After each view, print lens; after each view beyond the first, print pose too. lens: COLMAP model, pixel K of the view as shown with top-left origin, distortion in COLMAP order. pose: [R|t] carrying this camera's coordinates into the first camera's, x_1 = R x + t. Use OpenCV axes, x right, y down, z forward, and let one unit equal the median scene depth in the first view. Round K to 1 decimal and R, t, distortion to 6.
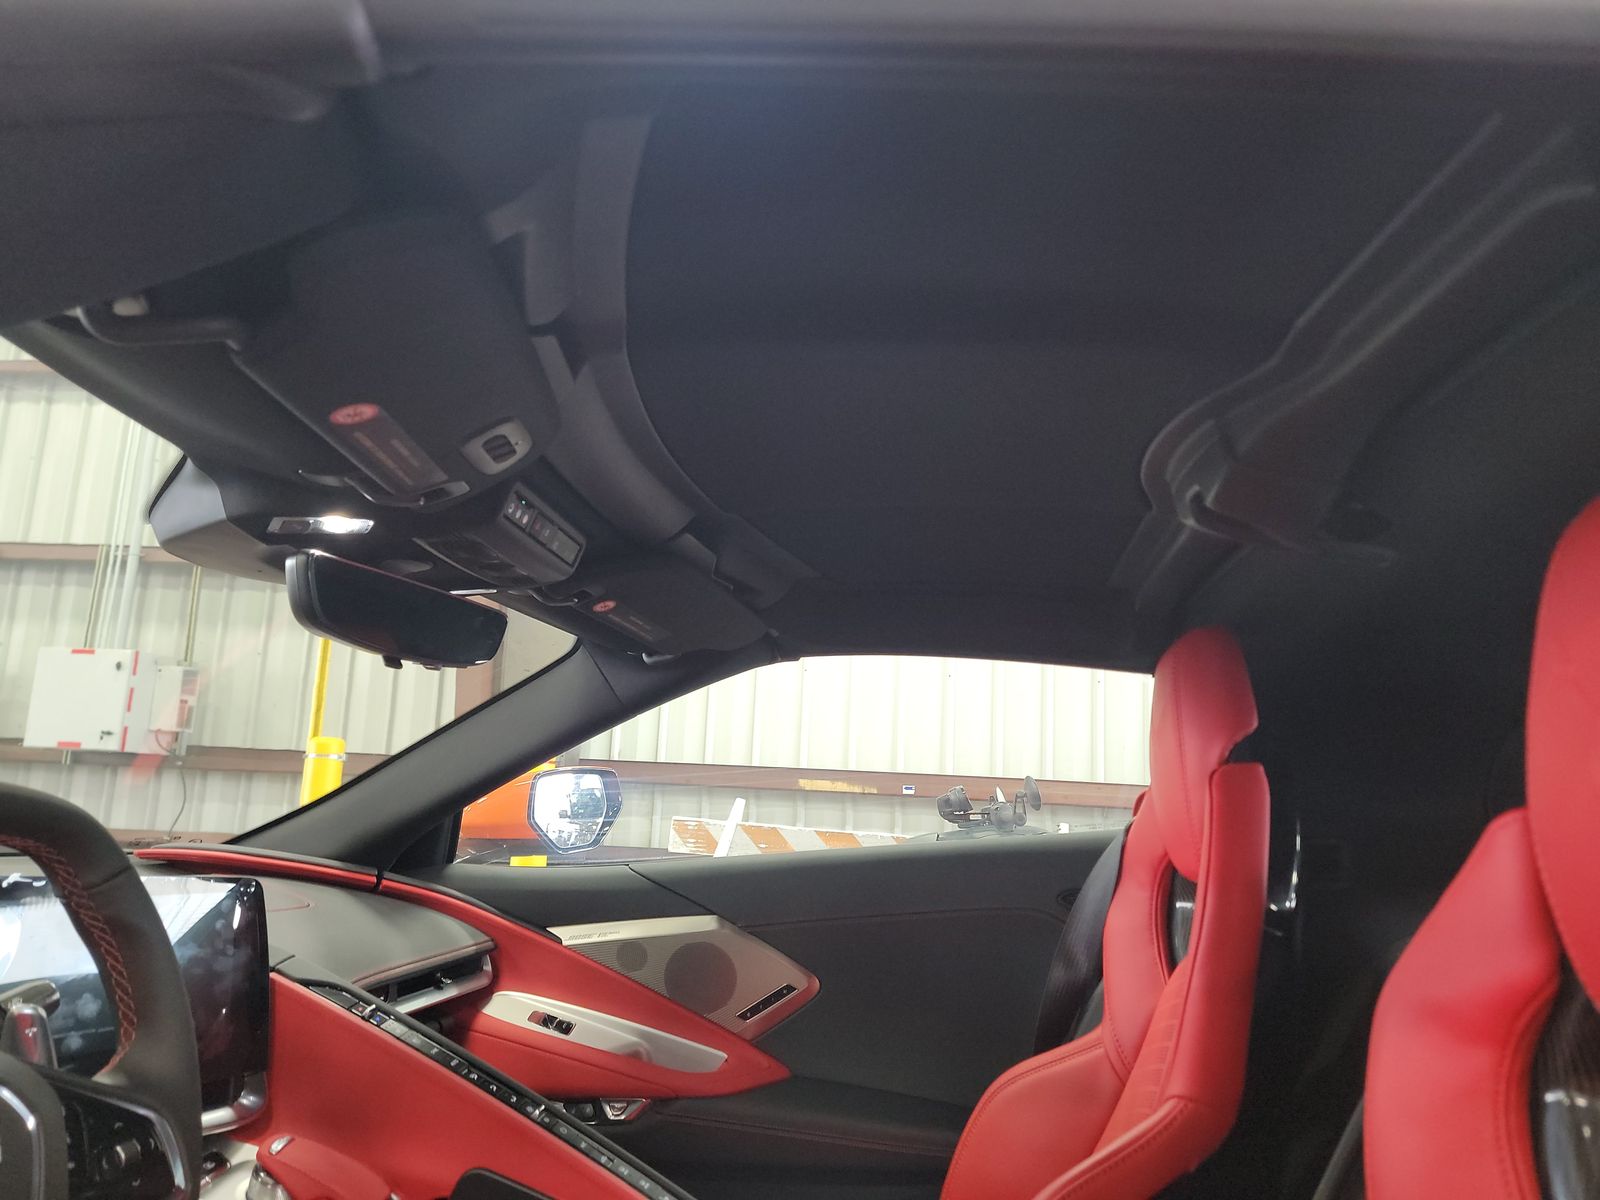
lens RADIAL K [[1093.2, 0, 812.6], [0, 1093.2, 603.2], [0, 0, 1]] dist [0.079344, -0.068365]
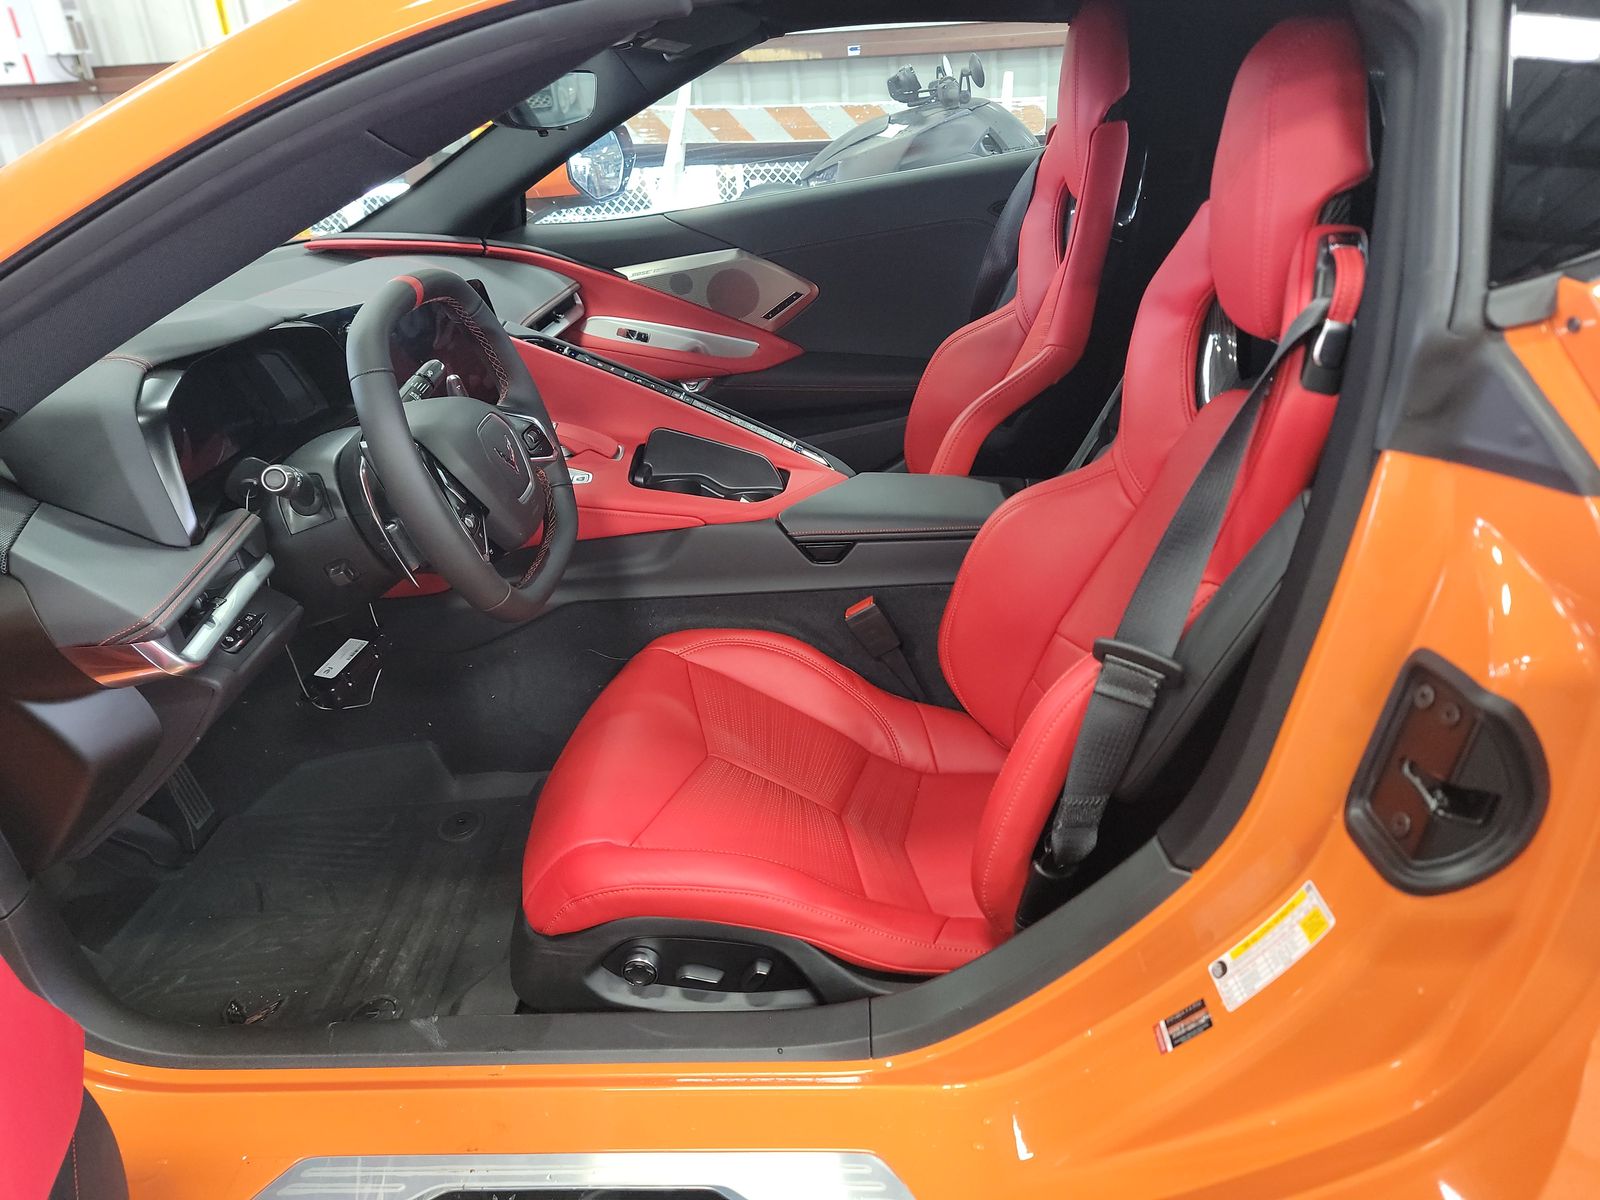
lens RADIAL K [[1093.2, 0, 812.6], [0, 1093.2, 603.2], [0, 0, 1]] dist [0.079344, -0.068365]
pose [[0.993673, -0.111852, 0.010190, -0.060164], [0.082772, 0.790606, 0.606705, -0.185744], [-0.075917, -0.602023, 0.794862, -0.344607]]
